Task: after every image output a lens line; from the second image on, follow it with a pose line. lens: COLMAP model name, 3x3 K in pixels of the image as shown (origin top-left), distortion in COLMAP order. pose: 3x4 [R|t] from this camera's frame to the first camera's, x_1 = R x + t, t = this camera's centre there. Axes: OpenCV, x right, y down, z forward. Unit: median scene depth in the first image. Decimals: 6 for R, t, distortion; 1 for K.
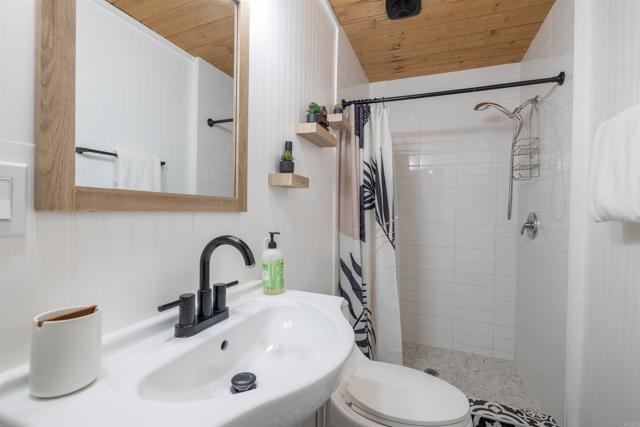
lens RADIAL K [[276.3, 0, 316.1], [0, 276.3, 209.7], [0, 0, 1]] dist [-0.001608, -0.000111]
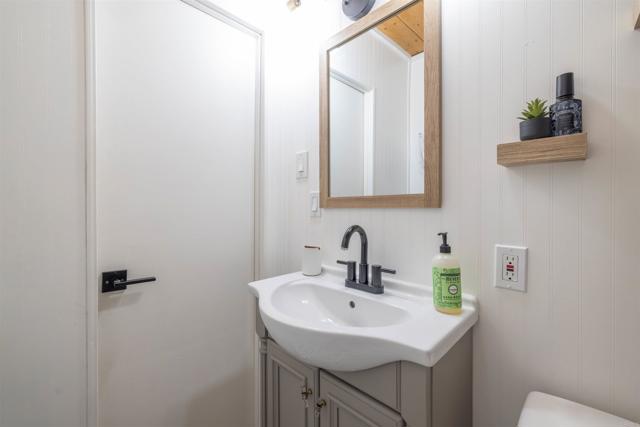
lens RADIAL K [[276.3, 0, 316.1], [0, 276.3, 209.7], [0, 0, 1]] dist [-0.001608, -0.000111]
pose [[-0.372799, -0.014130, -0.927805, 0.947986], [-0.009547, 0.999890, -0.011392, 0.034864], [0.927863, 0.004611, -0.372892, 1.259422]]
